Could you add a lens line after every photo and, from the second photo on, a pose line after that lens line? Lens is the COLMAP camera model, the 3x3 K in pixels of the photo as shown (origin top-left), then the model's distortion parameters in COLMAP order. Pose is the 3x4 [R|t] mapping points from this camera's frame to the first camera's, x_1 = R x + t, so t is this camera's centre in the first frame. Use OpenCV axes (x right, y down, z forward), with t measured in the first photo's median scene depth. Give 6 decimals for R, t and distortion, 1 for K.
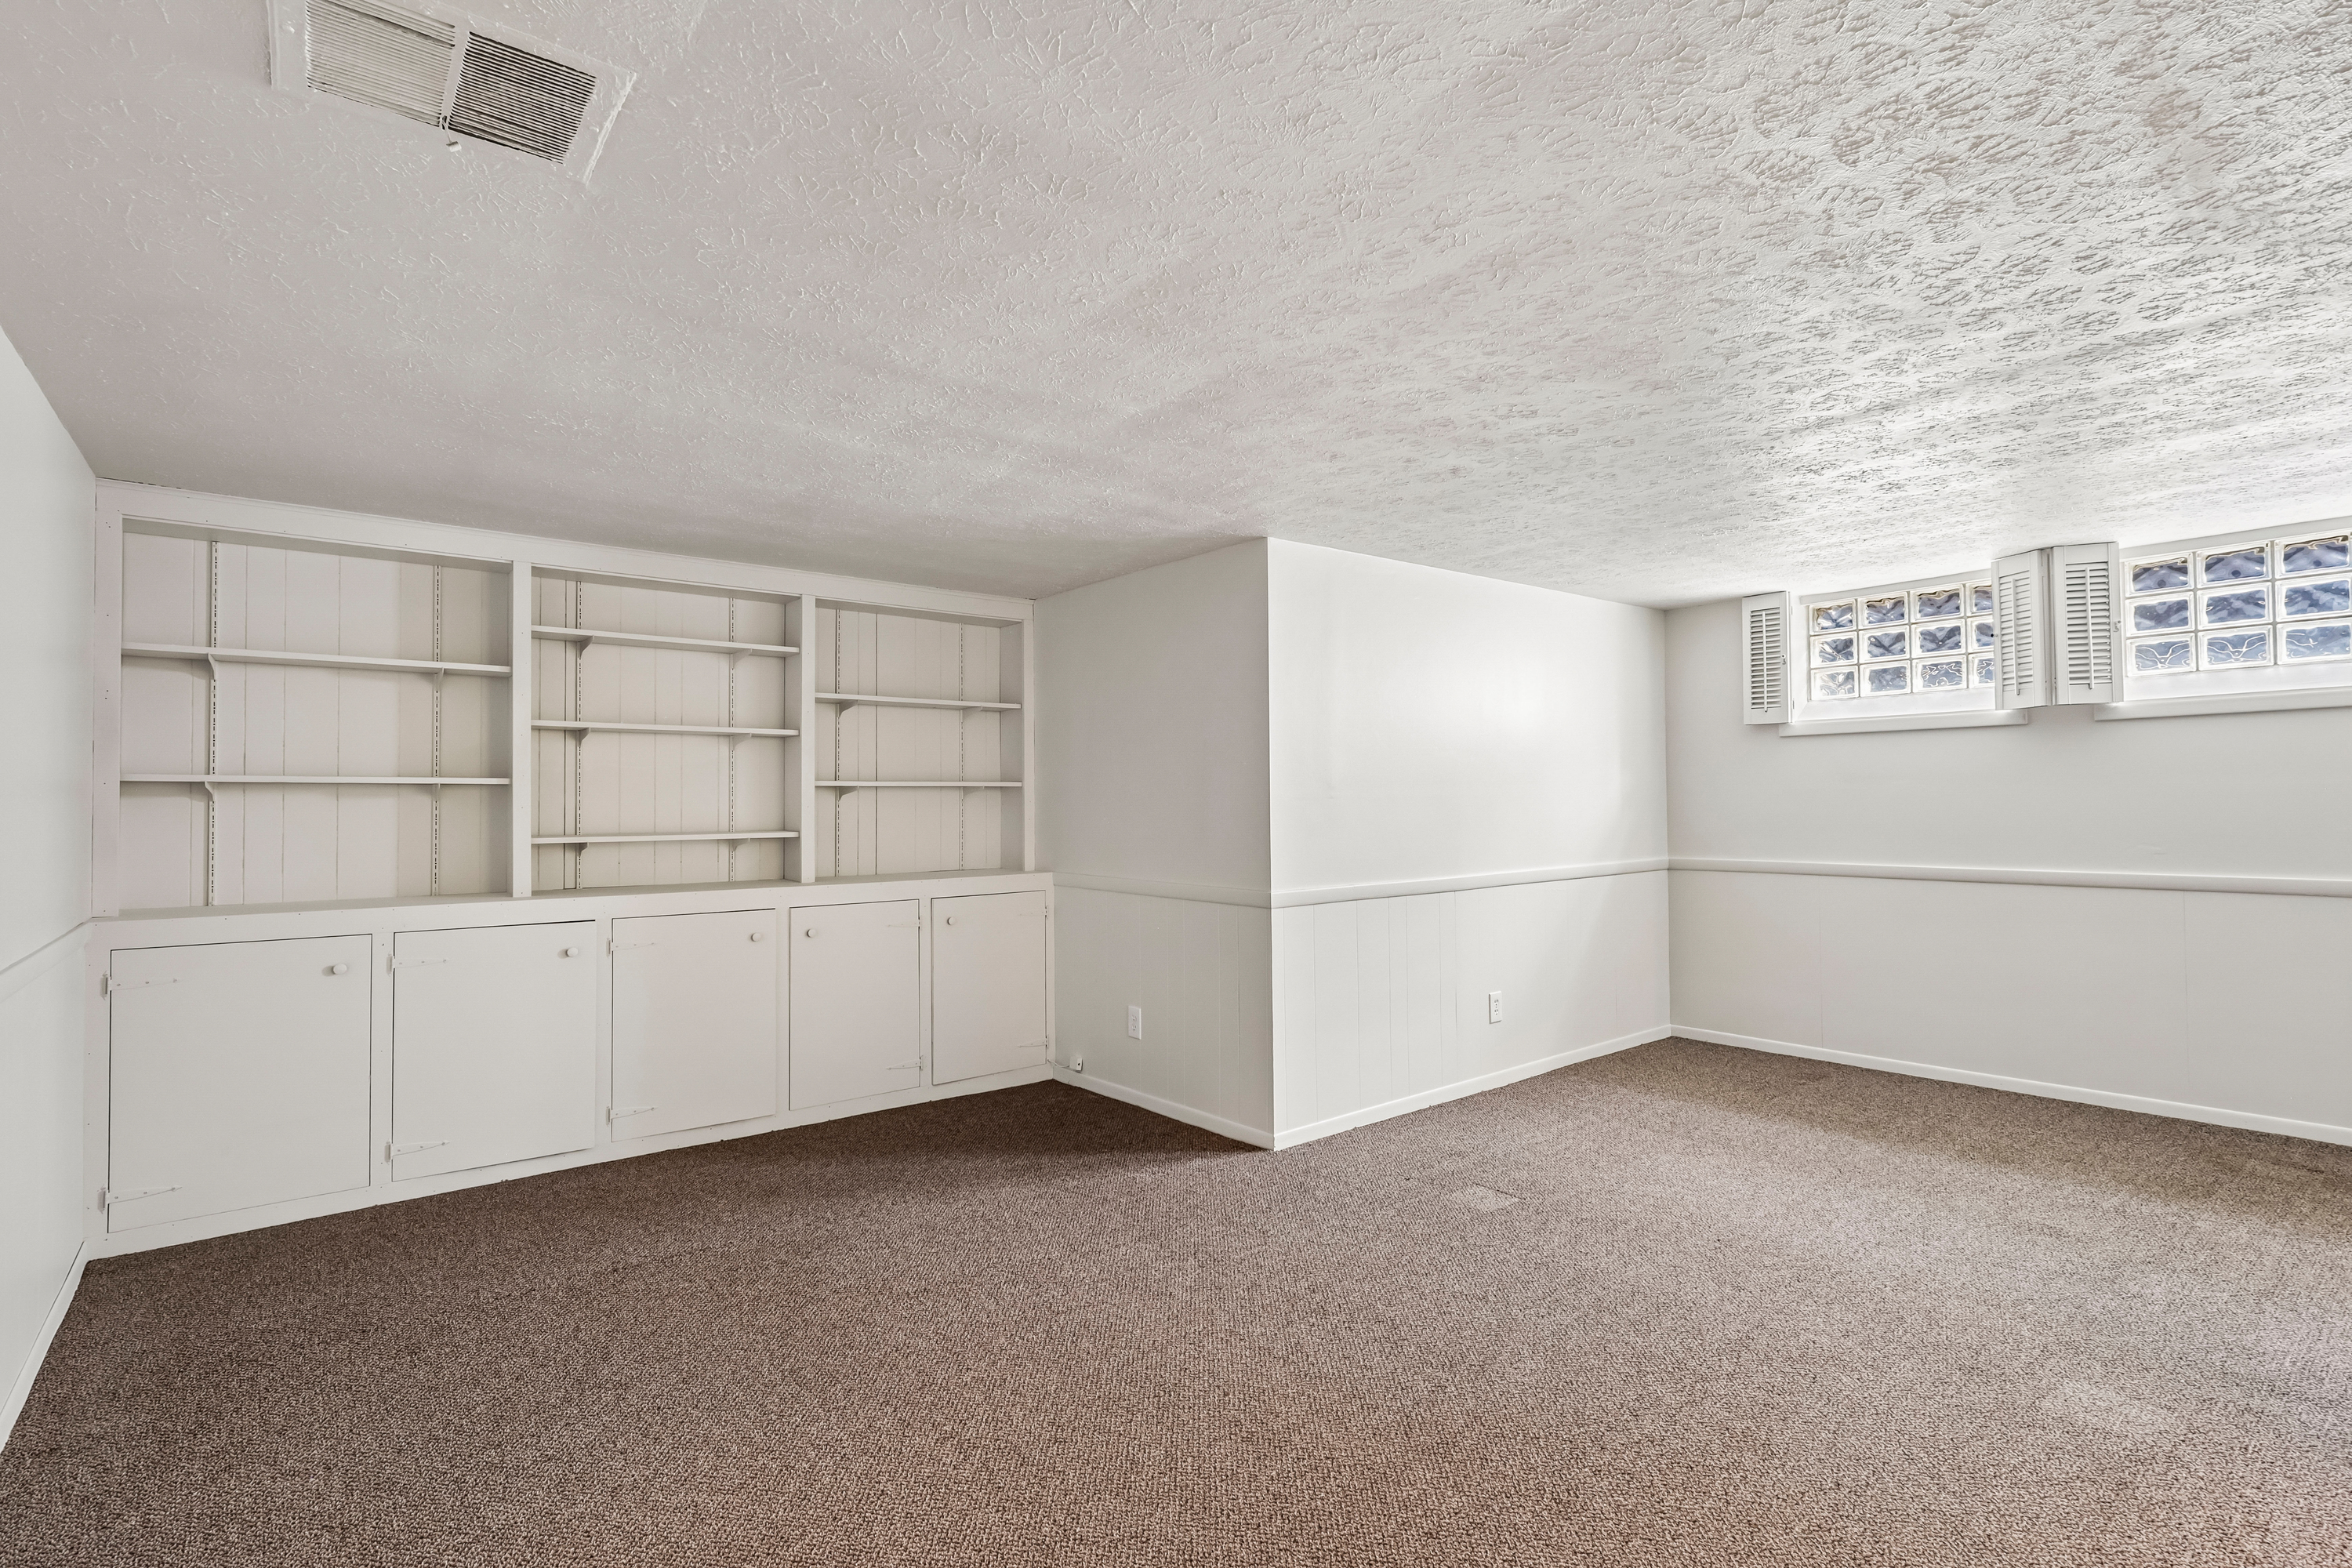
lens RADIAL K [[1079.5, 0, 1167.0], [0, 1079.5, 790.3], [0, 0, 1]] dist [-0.005377, 0.002762]
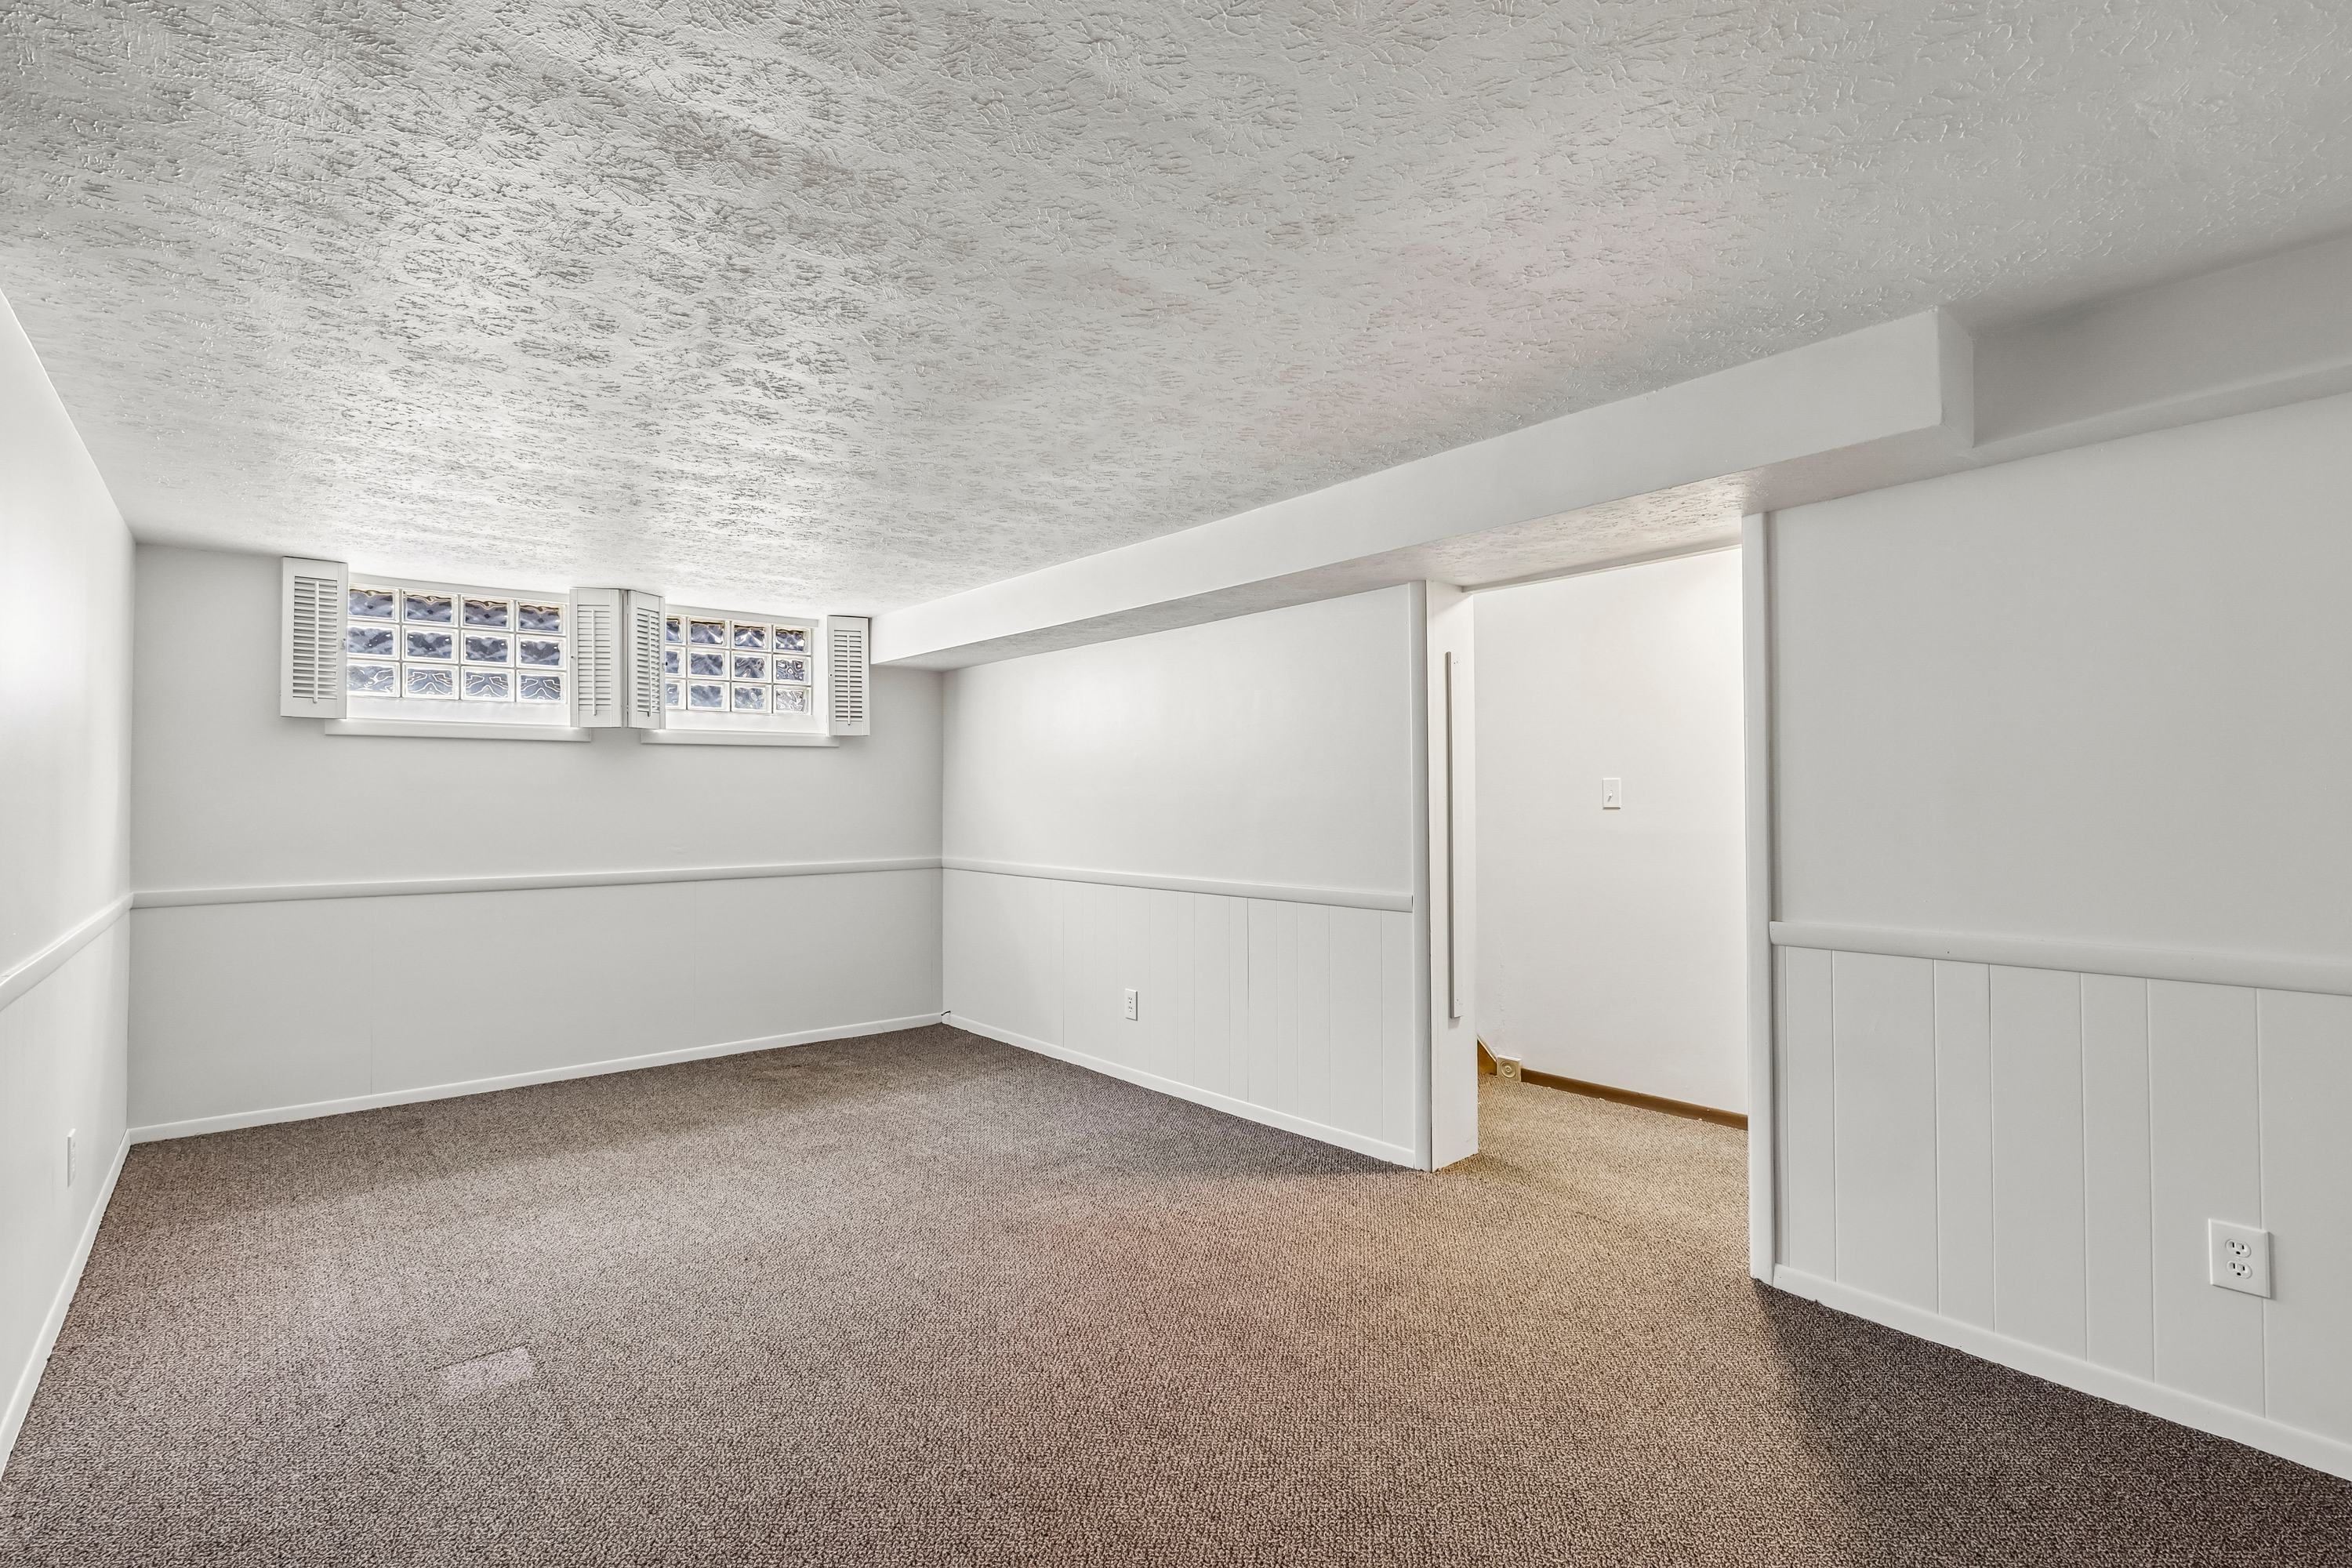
lens RADIAL K [[1079.5, 0, 1166.6], [0, 1079.5, 780.2], [0, 0, 1]] dist [-0.005377, 0.002762]
pose [[-0.012623, 0.028731, 0.999507, -0.330504], [-0.005066, 0.999572, -0.028796, 0.007664], [-0.999907, -0.005427, -0.012472, 0.439068]]
